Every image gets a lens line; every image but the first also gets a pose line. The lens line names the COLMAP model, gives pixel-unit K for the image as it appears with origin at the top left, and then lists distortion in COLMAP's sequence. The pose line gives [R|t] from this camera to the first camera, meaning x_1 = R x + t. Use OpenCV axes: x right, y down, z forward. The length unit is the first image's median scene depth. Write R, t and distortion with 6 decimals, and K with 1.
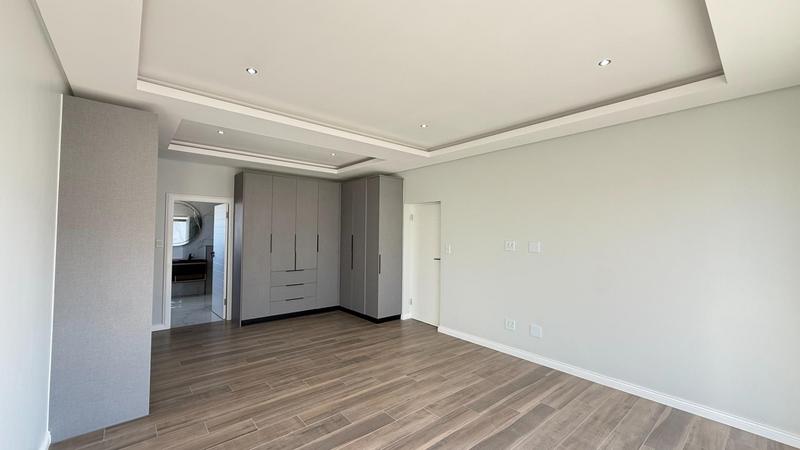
lens RADIAL K [[319.1, 0, 400.0], [0, 319.1, 225.0], [0, 0, 1]] dist [0.001120, 0.000093]
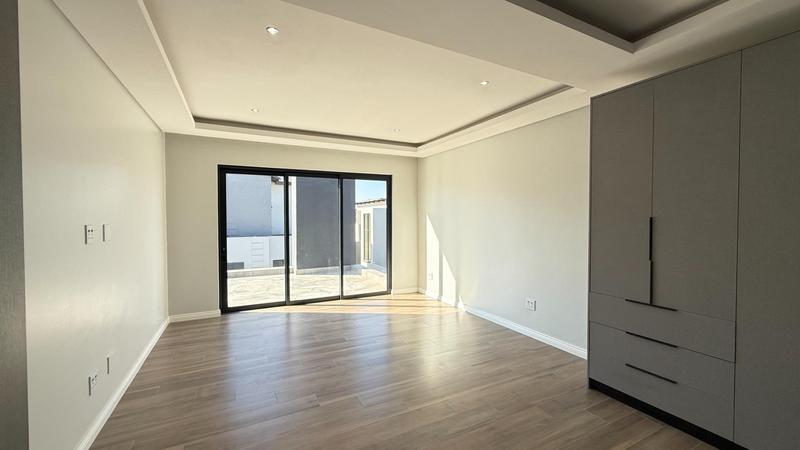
lens RADIAL K [[319.1, 0, 400.0], [0, 319.1, 225.0], [0, 0, 1]] dist [0.001120, 0.000093]
pose [[-0.974274, -0.011032, 0.225096, -0.348406], [-0.012452, 0.999911, -0.004887, 0.059683], [-0.225022, -0.007564, -0.974324, 1.805916]]
